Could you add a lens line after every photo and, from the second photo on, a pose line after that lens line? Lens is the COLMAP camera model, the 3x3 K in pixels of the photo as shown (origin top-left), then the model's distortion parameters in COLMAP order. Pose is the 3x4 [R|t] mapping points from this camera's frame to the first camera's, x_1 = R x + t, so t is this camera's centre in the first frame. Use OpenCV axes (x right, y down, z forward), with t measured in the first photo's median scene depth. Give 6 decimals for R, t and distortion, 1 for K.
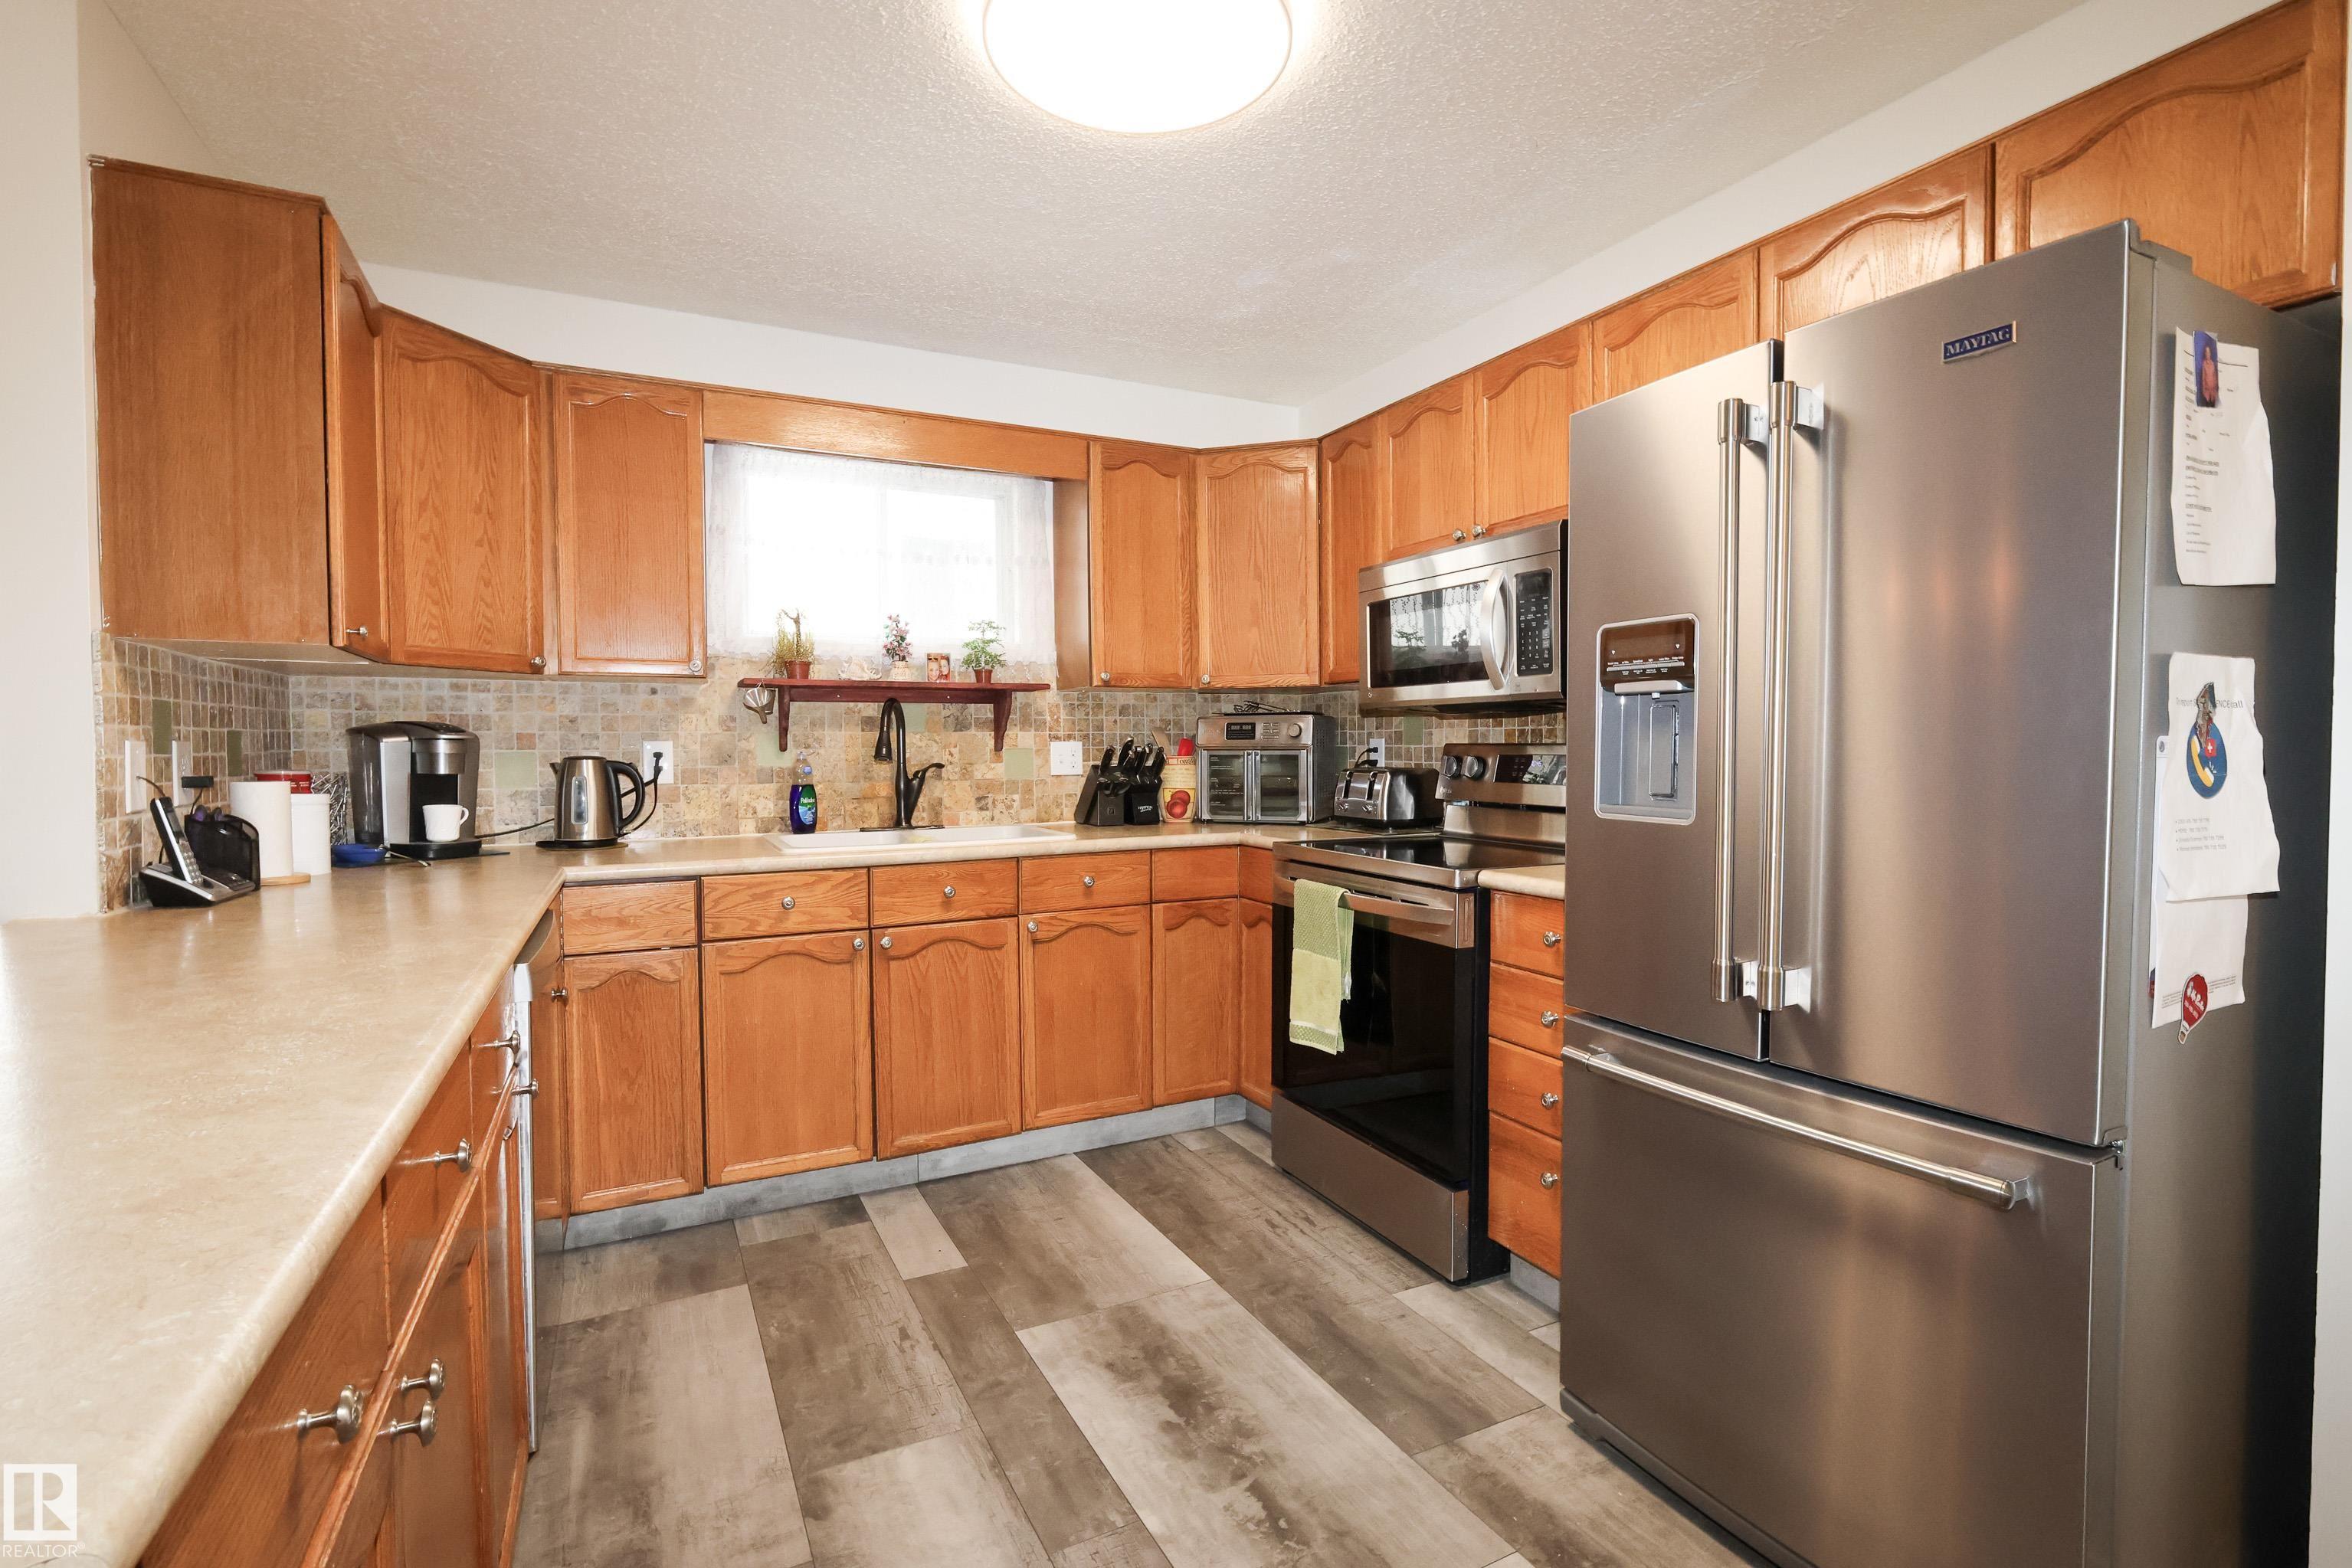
lens RADIAL K [[1086.2, 0, 1176.1], [0, 1086.2, 784.4], [0, 0, 1]] dist [-0.006085, 0.000597]
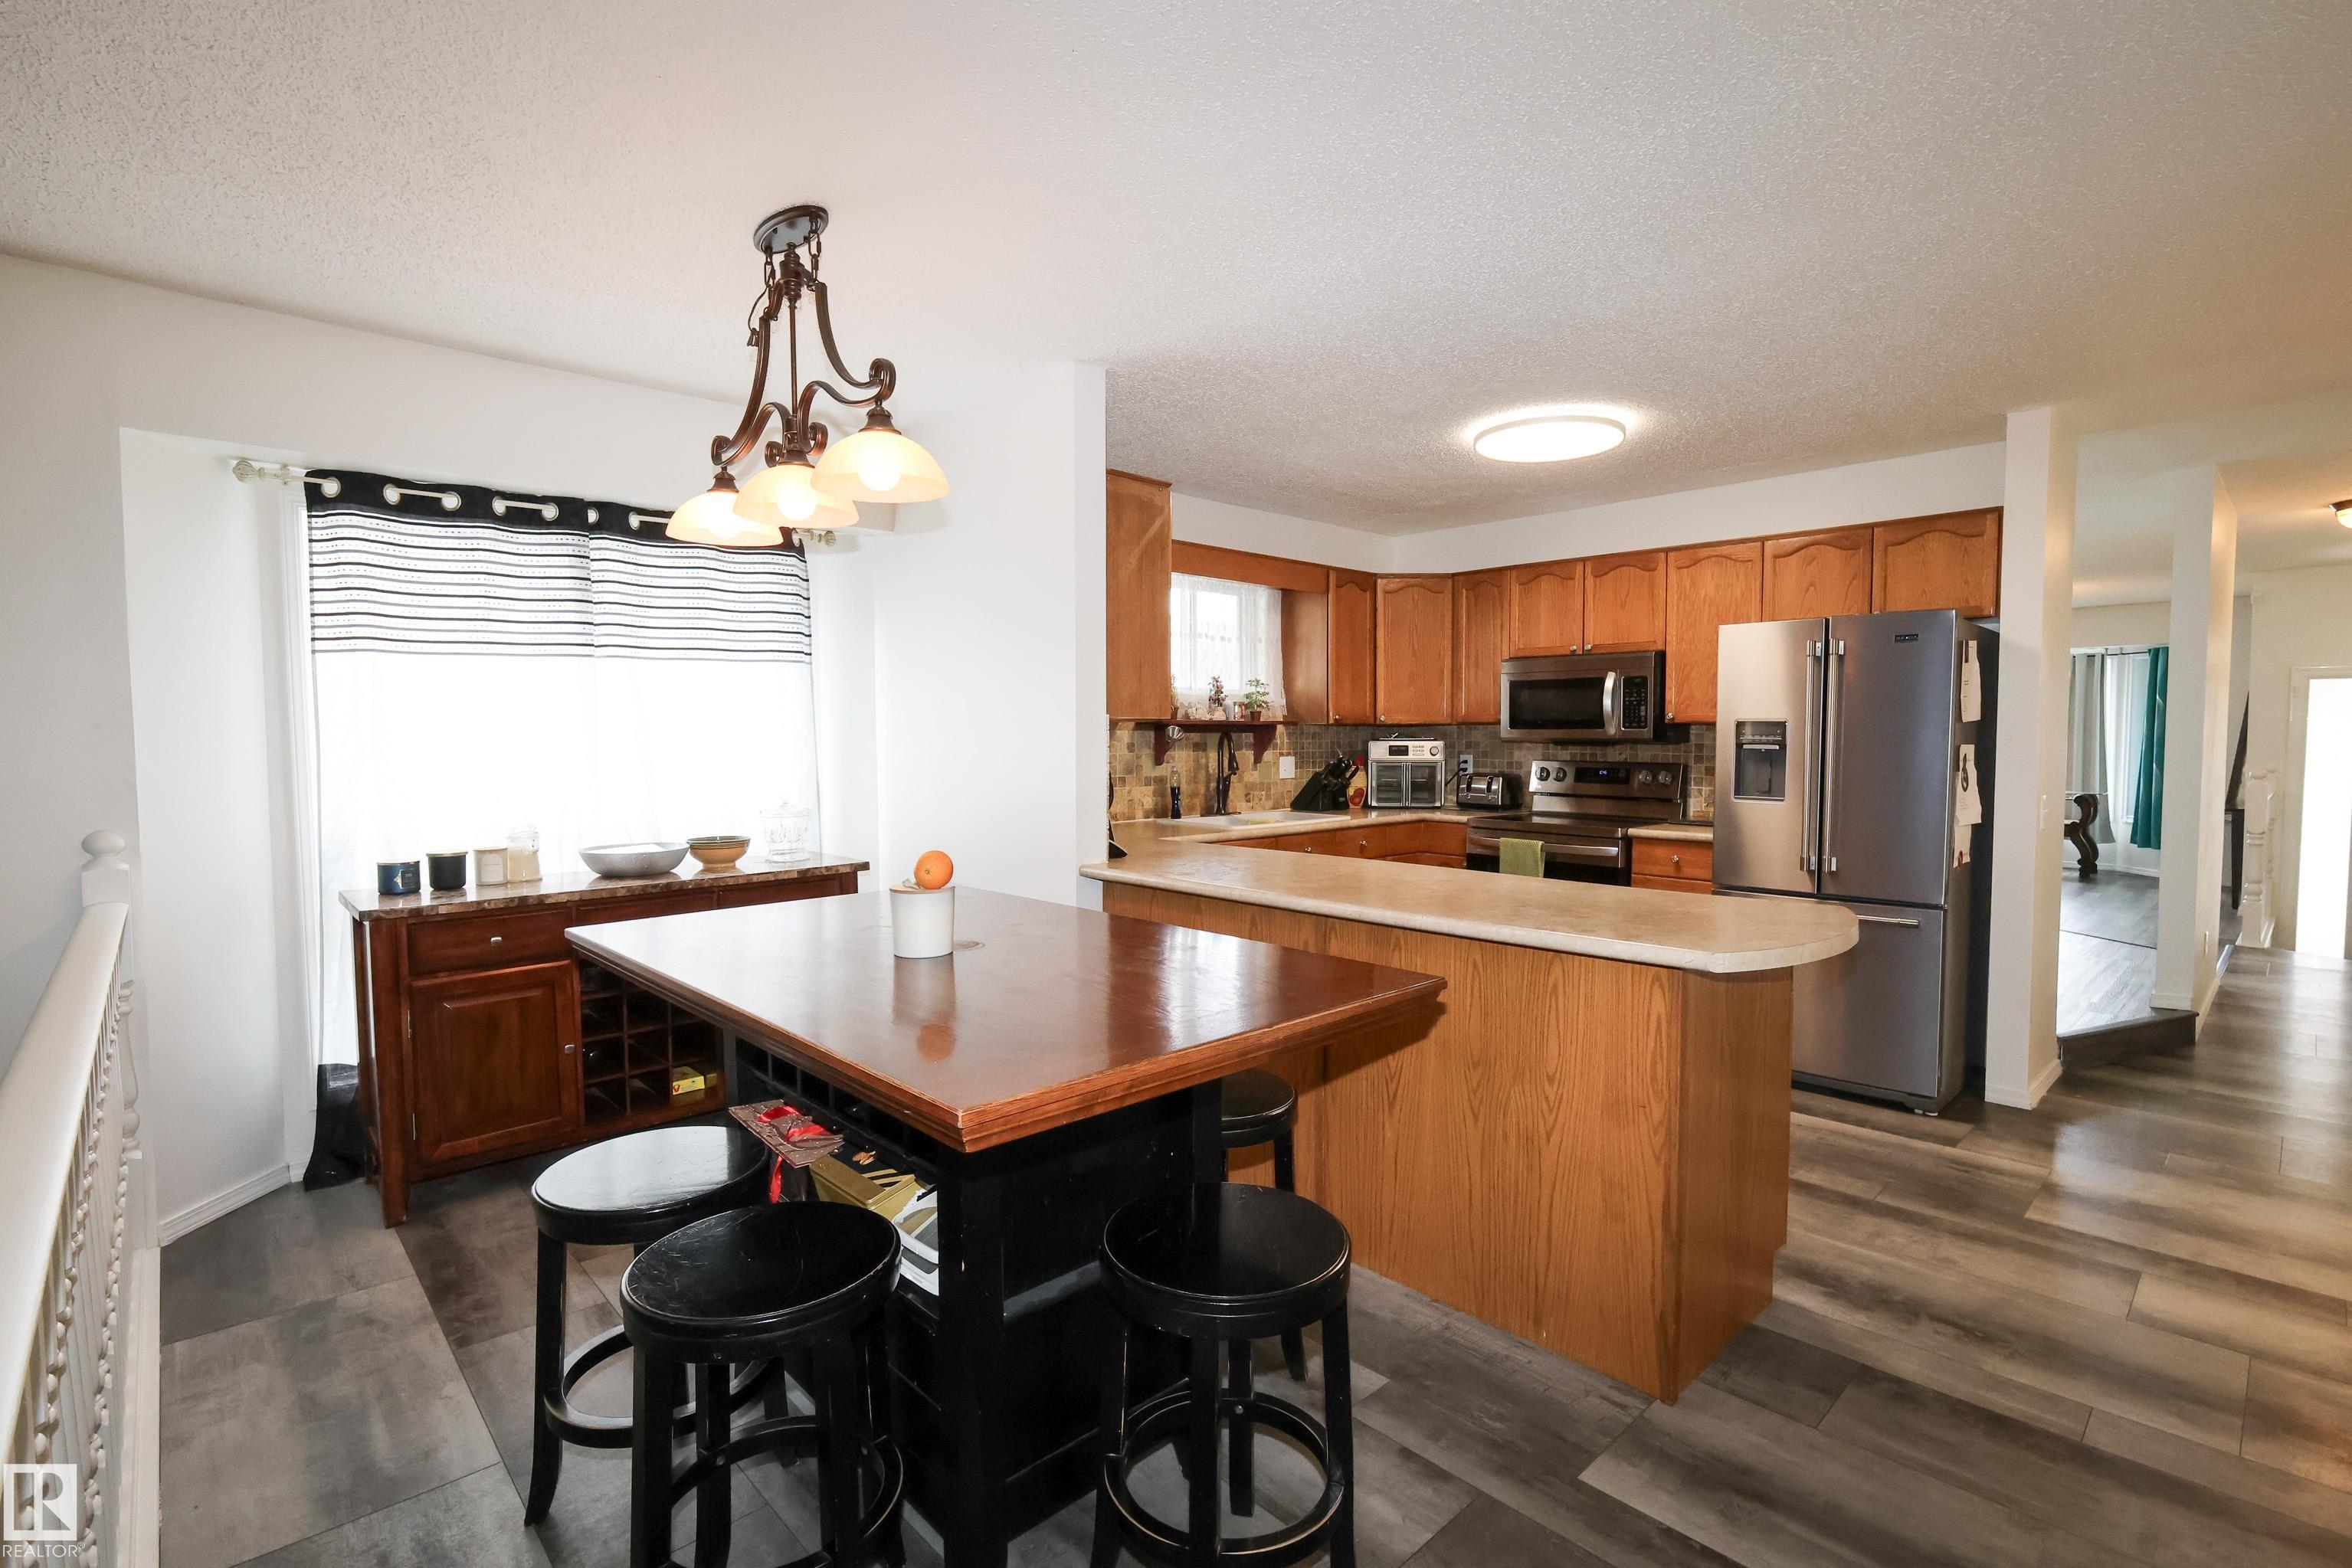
lens RADIAL K [[1086.2, 0, 1197.1], [0, 1086.2, 784.3], [0, 0, 1]] dist [-0.006085, 0.000597]
pose [[0.957005, -0.008526, 0.289946, -0.874693], [0.005570, 0.999924, 0.011022, -0.024301], [-0.290018, -0.008933, 0.956980, -0.563019]]
